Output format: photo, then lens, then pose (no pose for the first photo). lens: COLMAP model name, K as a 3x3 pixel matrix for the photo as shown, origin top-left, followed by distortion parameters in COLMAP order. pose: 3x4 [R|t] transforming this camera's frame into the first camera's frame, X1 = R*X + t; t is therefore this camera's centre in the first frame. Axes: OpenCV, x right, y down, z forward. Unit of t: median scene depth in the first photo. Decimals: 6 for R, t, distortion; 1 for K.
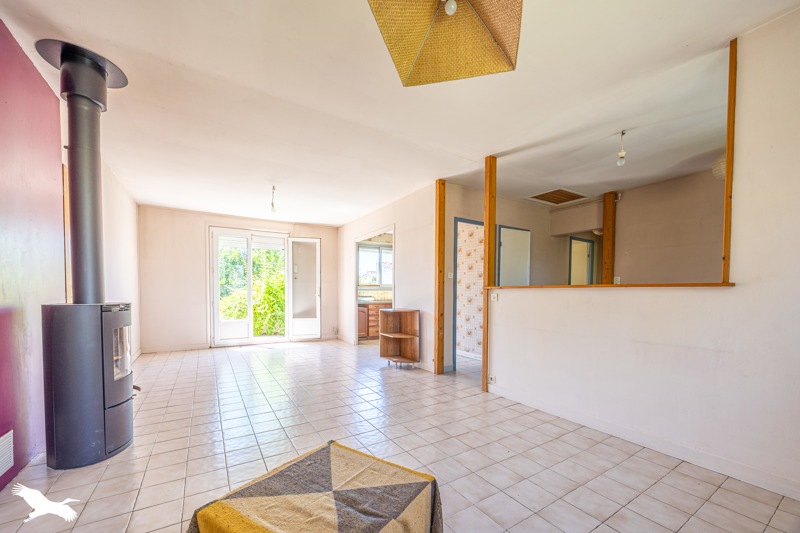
lens RADIAL K [[315.1, 0, 399.8], [0, 315.1, 295.6], [0, 0, 1]] dist [0.001611, 0.000215]
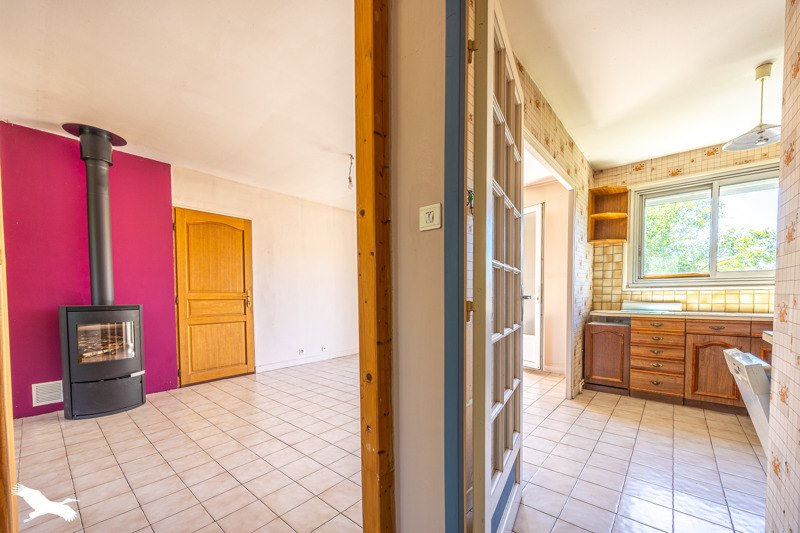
lens RADIAL K [[315.1, 0, 399.8], [0, 315.1, 295.6], [0, 0, 1]] dist [0.001611, 0.000215]
pose [[0.305440, 0.001254, -0.952211, 0.231267], [-0.007455, 0.999972, -0.001074, -0.002282], [0.952182, 0.007427, 0.305441, 0.545338]]
